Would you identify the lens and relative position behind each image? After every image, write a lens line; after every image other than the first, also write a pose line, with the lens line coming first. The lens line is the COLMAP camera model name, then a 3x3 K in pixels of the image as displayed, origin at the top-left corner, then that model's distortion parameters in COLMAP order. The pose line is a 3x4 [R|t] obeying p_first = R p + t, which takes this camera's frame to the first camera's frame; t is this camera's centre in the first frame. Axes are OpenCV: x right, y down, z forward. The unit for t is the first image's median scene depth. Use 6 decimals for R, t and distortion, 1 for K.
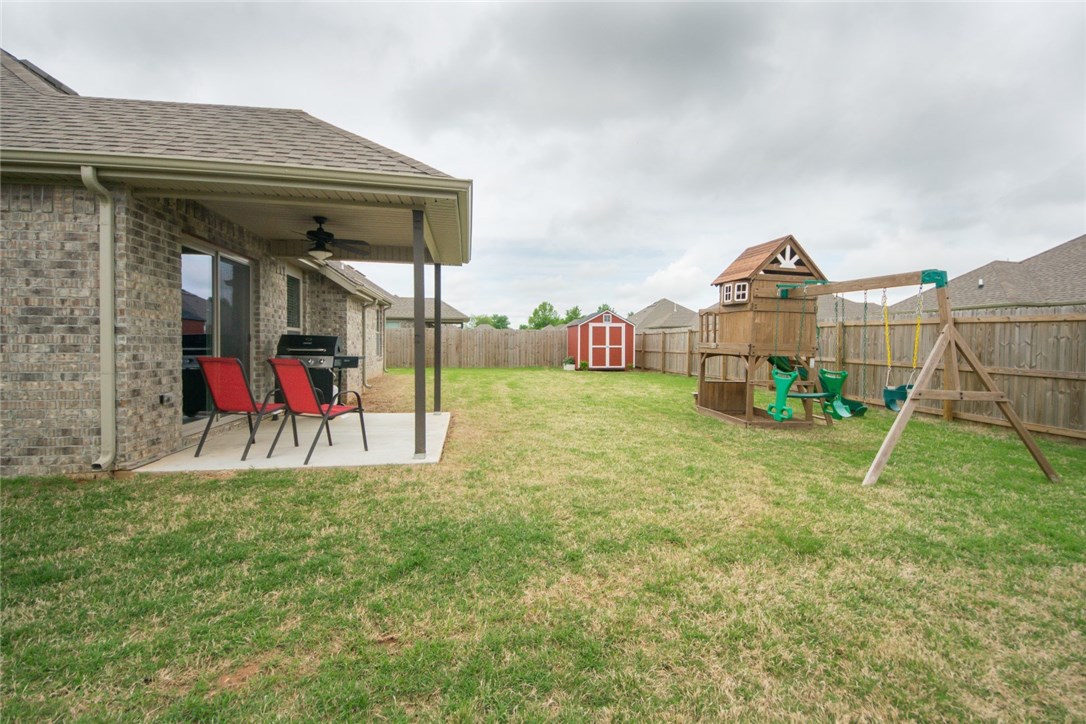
lens RADIAL K [[495.4, 0, 551.6], [0, 495.4, 343.8], [0, 0, 1]] dist [0.011665, -0.001649]
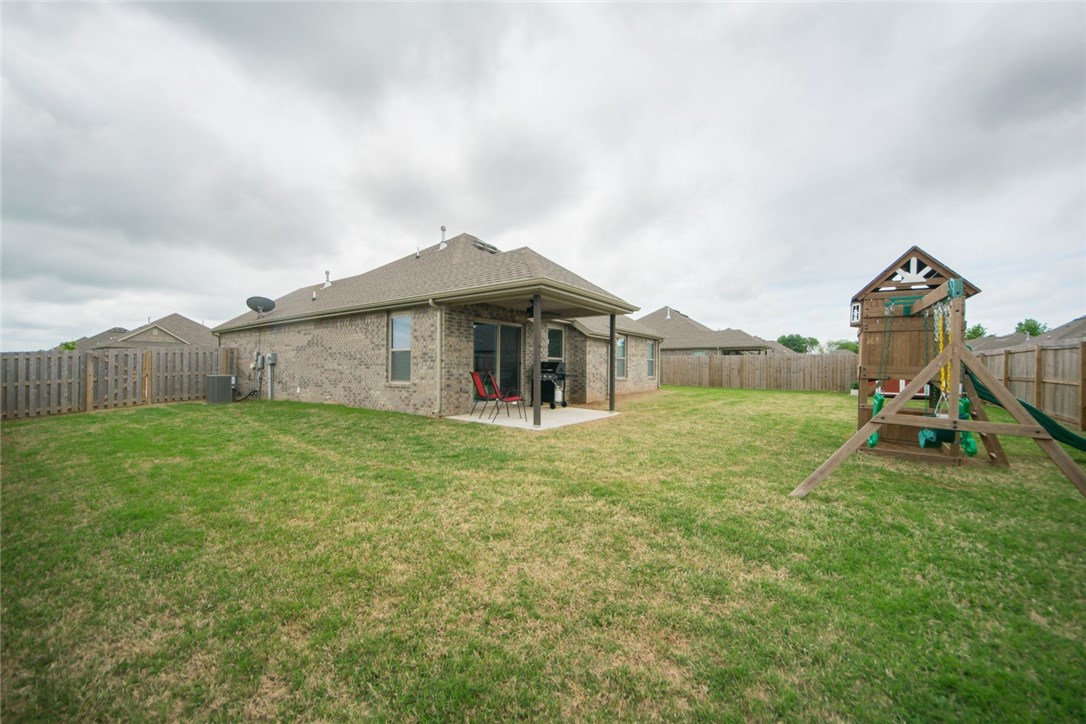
lens RADIAL K [[395.7, 0, 541.8], [0, 395.7, 361.8], [0, 0, 1]] dist [0.005793, -0.007917]
pose [[0.678055, -0.011619, -0.734919, 0.544093], [-0.002472, 0.999833, -0.018088, 0.008078], [0.735007, 0.014081, 0.677914, 0.005640]]
